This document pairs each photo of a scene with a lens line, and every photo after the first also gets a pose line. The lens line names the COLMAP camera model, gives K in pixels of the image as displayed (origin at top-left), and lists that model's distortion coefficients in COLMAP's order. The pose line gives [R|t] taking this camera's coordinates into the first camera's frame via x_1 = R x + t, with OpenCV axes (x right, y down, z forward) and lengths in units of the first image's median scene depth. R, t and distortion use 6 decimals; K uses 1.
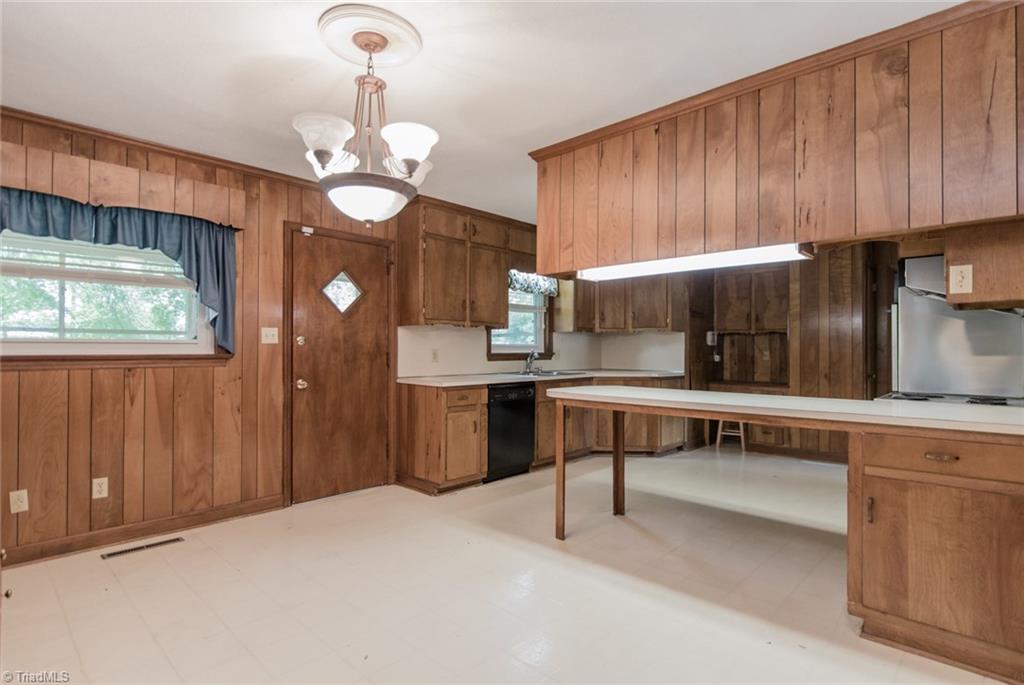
lens RADIAL K [[547.4, 0, 513.6], [0, 547.4, 345.4], [0, 0, 1]] dist [0.003506, -0.002753]
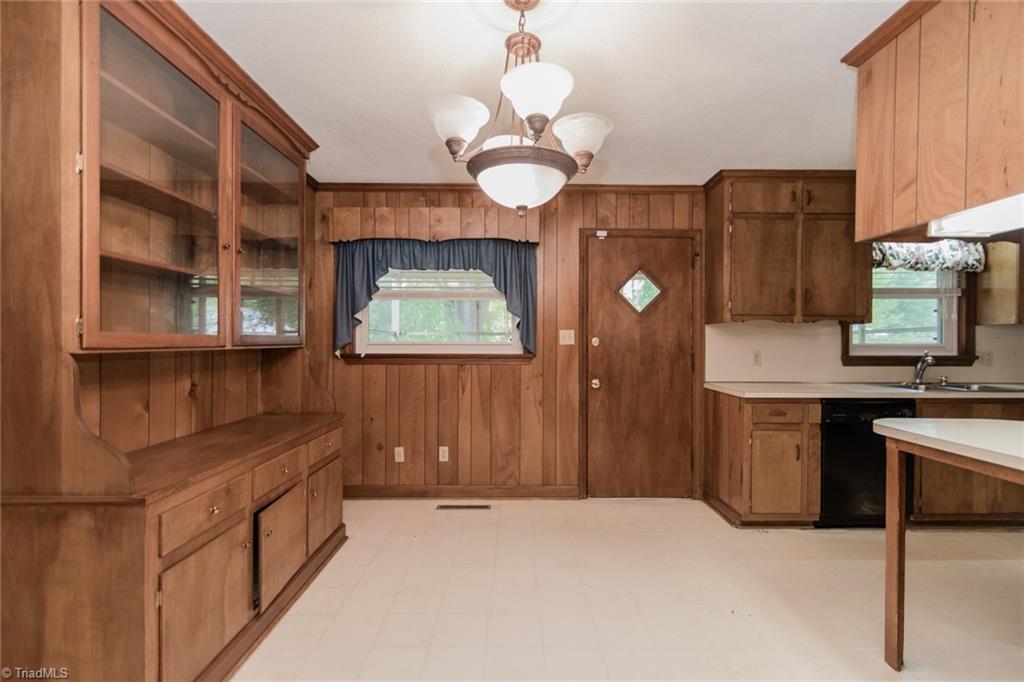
lens RADIAL K [[466.6, 0, 509.2], [0, 466.6, 343.3], [0, 0, 1]] dist [0.001442, -0.000307]
pose [[0.681907, 0.001364, -0.731438, 0.137382], [0.004165, 0.999975, 0.005748, -0.010548], [0.731427, -0.006966, 0.681884, 0.262740]]
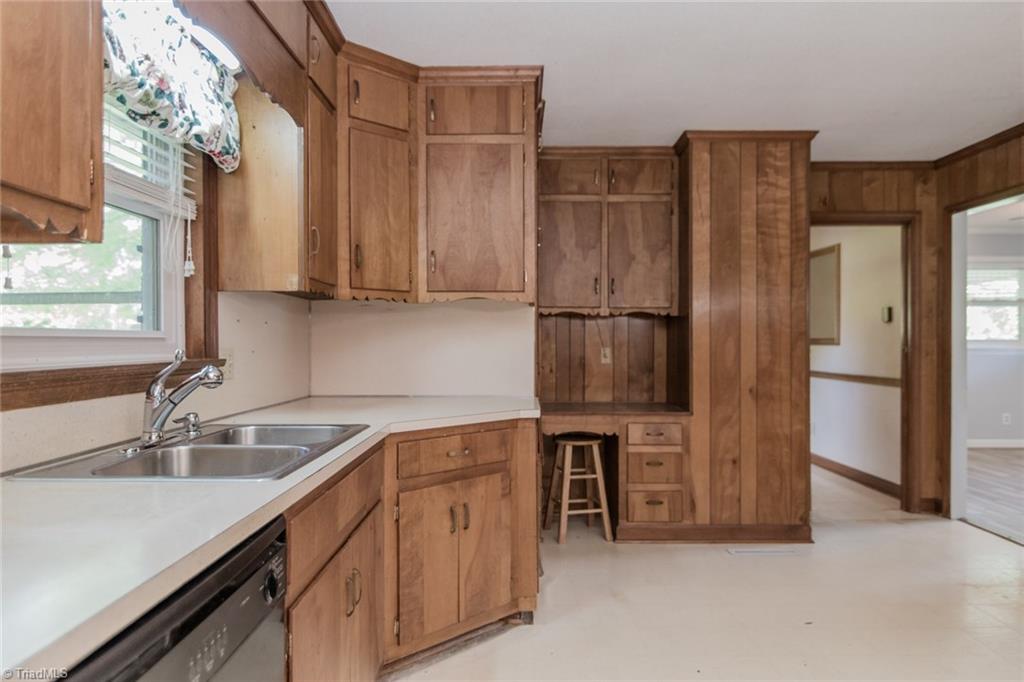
lens RADIAL K [[620.7, 0, 515.2], [0, 620.7, 341.7], [0, 0, 1]] dist [0.026389, -0.000478]
pose [[0.724332, -0.002328, 0.689447, -0.064339], [-0.002514, 0.999979, 0.006017, 0.001651], [-0.689447, -0.006092, 0.724311, 0.874866]]
